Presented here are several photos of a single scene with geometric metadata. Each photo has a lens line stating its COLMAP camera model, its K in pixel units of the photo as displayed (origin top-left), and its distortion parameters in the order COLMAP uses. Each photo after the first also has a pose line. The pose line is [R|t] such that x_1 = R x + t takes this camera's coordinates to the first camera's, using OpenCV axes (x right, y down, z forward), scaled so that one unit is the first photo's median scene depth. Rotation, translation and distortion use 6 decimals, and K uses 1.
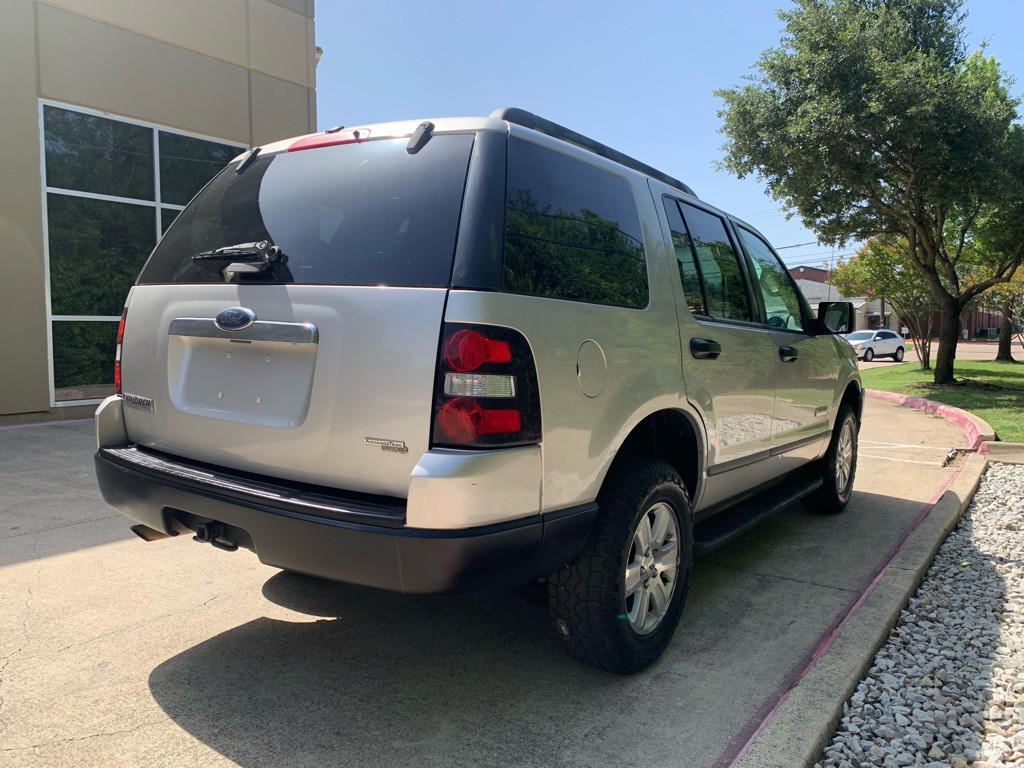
lens RADIAL K [[741.5, 0, 512.0], [0, 741.5, 384.0], [0, 0, 1]] dist [0.002429, -0.001394]
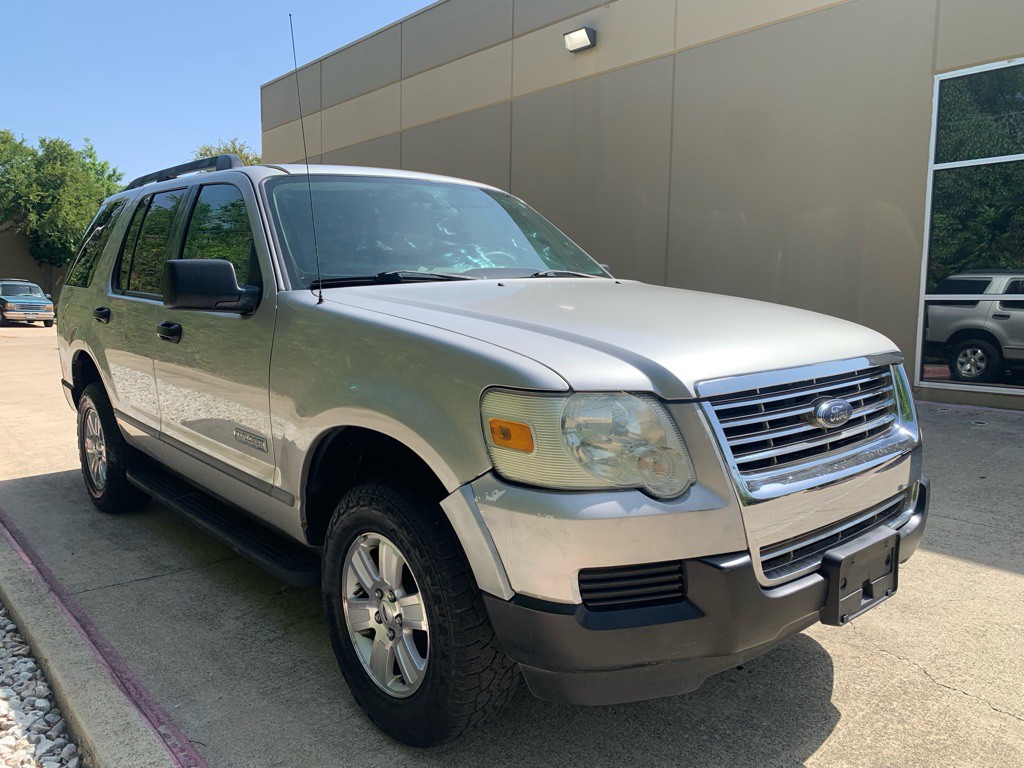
lens RADIAL K [[741.5, 0, 512.0], [0, 741.5, 384.0], [0, 0, 1]] dist [0.002429, -0.001394]
pose [[-0.202112, 0.090409, -0.975180, 2.291085], [-0.072423, 0.991624, 0.106944, -0.190127], [0.976681, 0.092240, -0.193872, 3.190535]]
